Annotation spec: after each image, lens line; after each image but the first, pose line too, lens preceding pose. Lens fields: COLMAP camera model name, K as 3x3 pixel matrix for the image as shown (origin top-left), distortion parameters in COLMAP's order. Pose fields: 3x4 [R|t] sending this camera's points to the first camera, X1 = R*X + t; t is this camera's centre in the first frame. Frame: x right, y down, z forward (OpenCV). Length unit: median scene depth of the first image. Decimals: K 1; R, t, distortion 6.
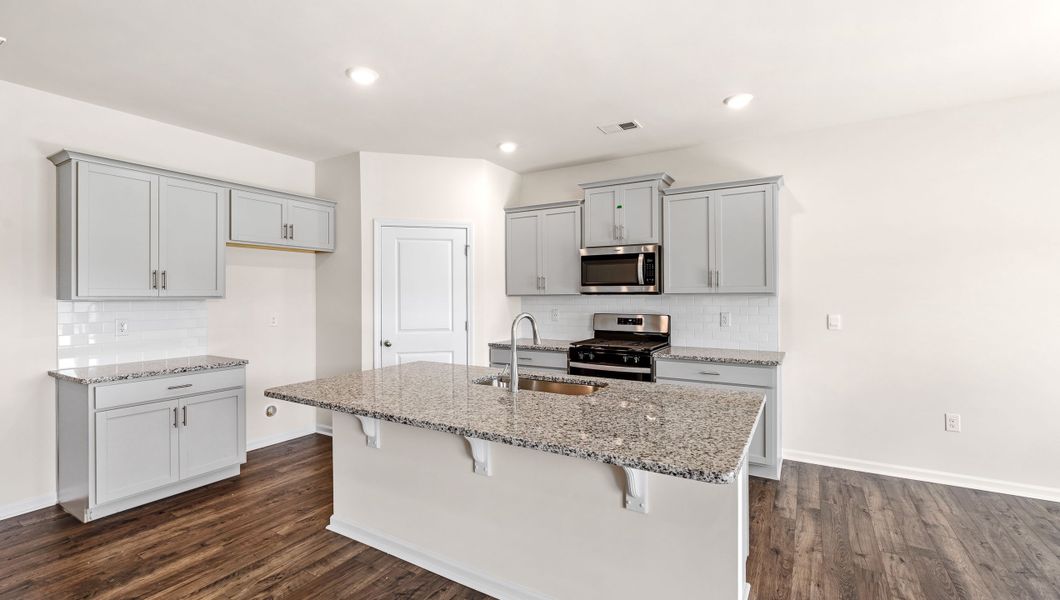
lens RADIAL K [[459.3, 0, 527.7], [0, 459.3, 294.5], [0, 0, 1]] dist [-0.000804, 0.000023]
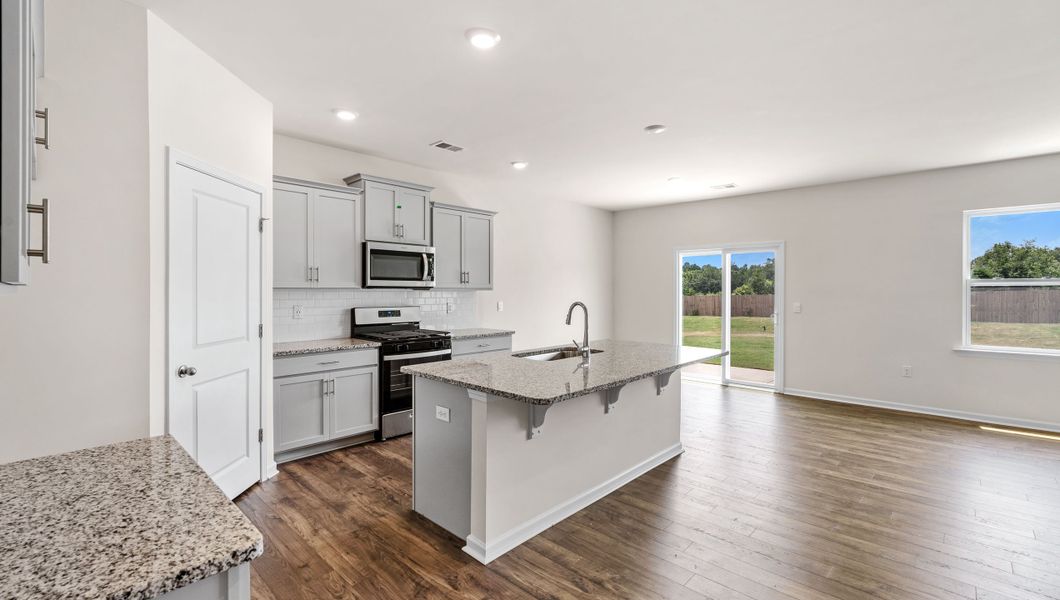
lens RADIAL K [[459.3, 0, 527.7], [0, 459.3, 294.5], [0, 0, 1]] dist [-0.000804, 0.000023]
pose [[0.212752, -0.004188, 0.977097, -0.864017], [-0.006675, 0.999961, 0.005740, 0.006136], [-0.977083, -0.007743, 0.212716, 0.519901]]
